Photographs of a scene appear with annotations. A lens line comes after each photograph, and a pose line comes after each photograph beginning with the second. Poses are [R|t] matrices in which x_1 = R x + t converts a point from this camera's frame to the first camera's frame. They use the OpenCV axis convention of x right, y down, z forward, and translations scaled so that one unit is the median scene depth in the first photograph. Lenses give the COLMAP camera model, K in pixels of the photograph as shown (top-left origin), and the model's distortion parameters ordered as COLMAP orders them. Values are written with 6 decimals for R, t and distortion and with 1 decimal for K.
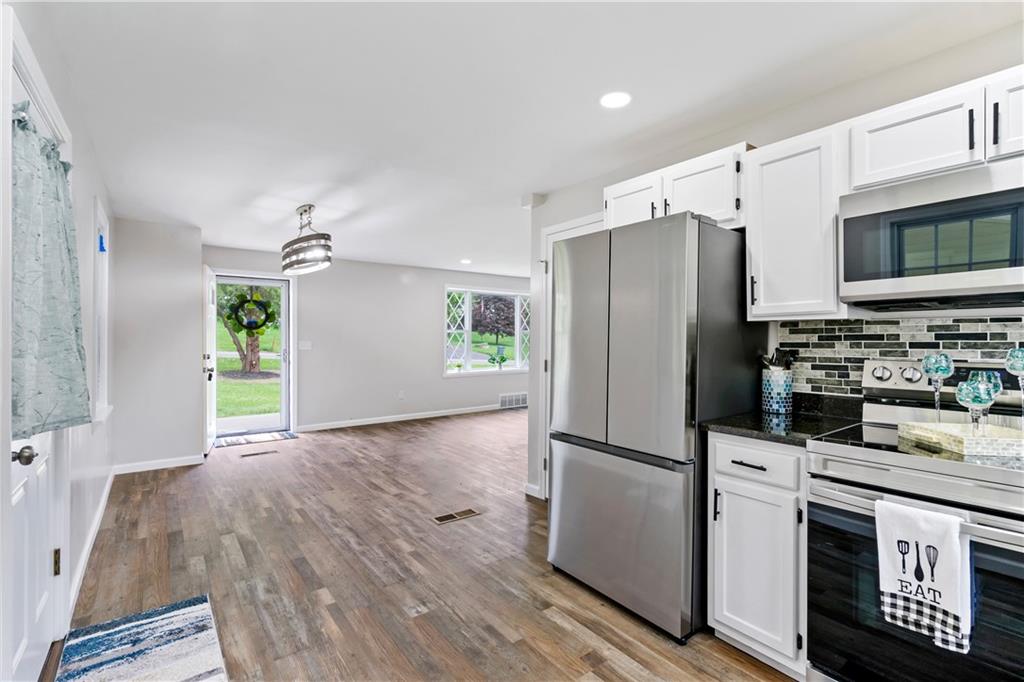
lens RADIAL K [[468.4, 0, 507.6], [0, 468.4, 336.9], [0, 0, 1]] dist [0.000203, 0.000278]
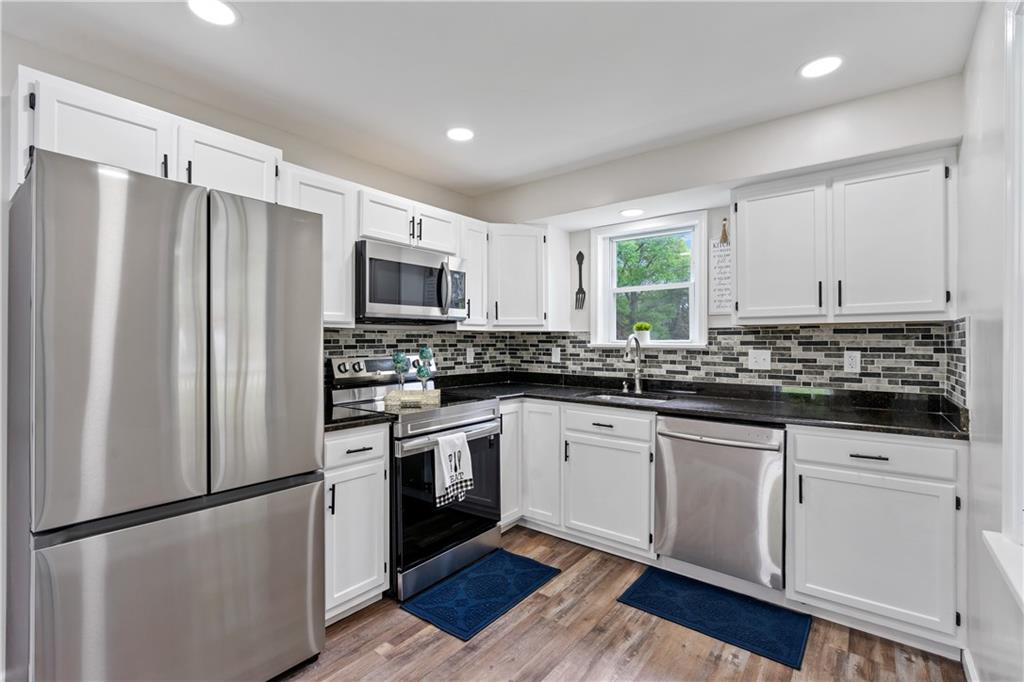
lens RADIAL K [[468.4, 0, 507.9], [0, 468.4, 342.3], [0, 0, 1]] dist [0.000203, 0.000278]
pose [[-0.245516, 0.000056, 0.969393, -0.714317], [-0.001055, 0.999999, -0.000325, 0.003012], [-0.969392, -0.001103, -0.245515, 0.915973]]
